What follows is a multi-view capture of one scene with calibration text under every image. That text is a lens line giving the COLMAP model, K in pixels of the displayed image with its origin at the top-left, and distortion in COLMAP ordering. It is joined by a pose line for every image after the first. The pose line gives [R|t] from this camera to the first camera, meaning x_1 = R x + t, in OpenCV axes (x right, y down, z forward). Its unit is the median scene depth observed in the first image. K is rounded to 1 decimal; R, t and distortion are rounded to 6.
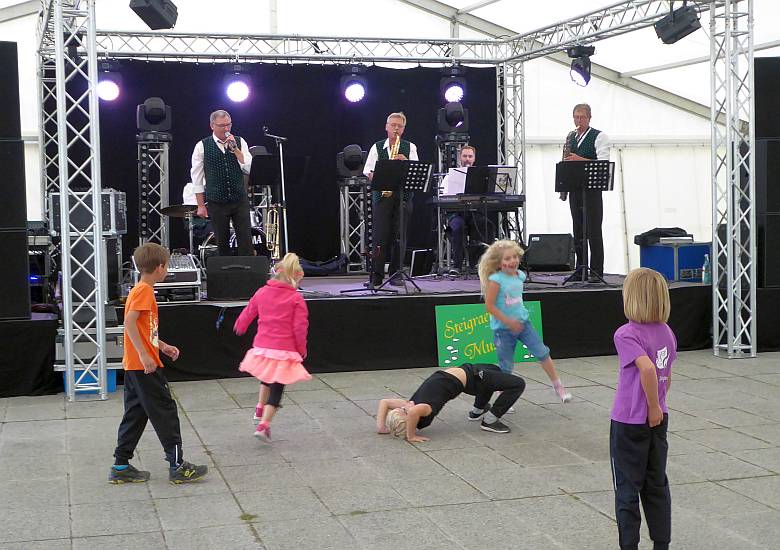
lens RADIAL K [[1293.5, 0, 475.2], [0, 1293.5, 274.8], [0, 0, 1]] dist [-0.022786, -0.037539]
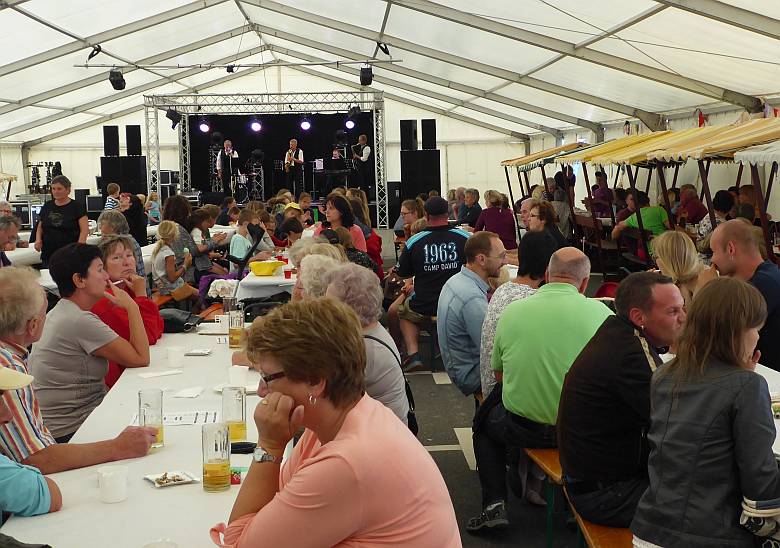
lens RADIAL K [[1293.5, 0, 475.2], [0, 1293.5, 273.8], [0, 0, 1]] dist [-0.022786, -0.037539]
pose [[0.963196, 0.019783, -0.268070, 0.883327], [-0.009825, 0.999213, 0.038440, 0.039511], [0.268619, -0.034392, 0.962632, -1.268621]]
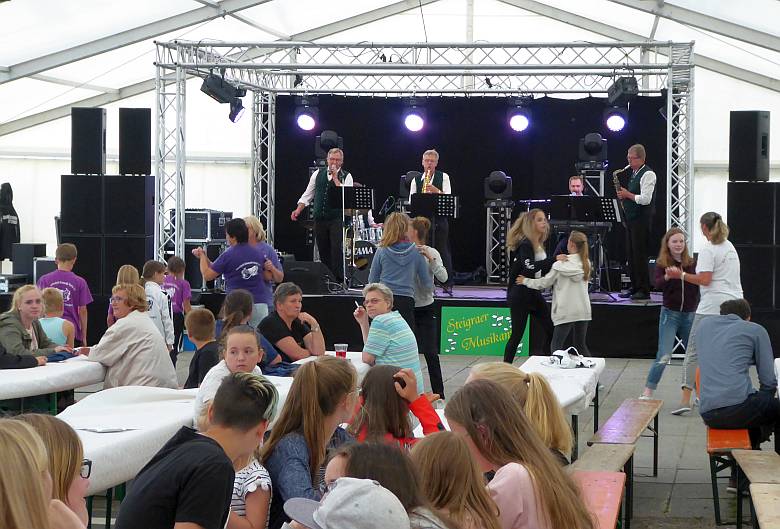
lens RADIAL K [[2076.6, 0, 390.0], [0, 2076.6, 264.5], [0, 0, 1]] dist [0.278041, -0.202831]
pose [[0.885053, 0.041946, -0.463597, 0.662056], [-0.052332, 0.998584, -0.009556, 0.003639], [0.462539, 0.032719, 0.885995, -0.650834]]
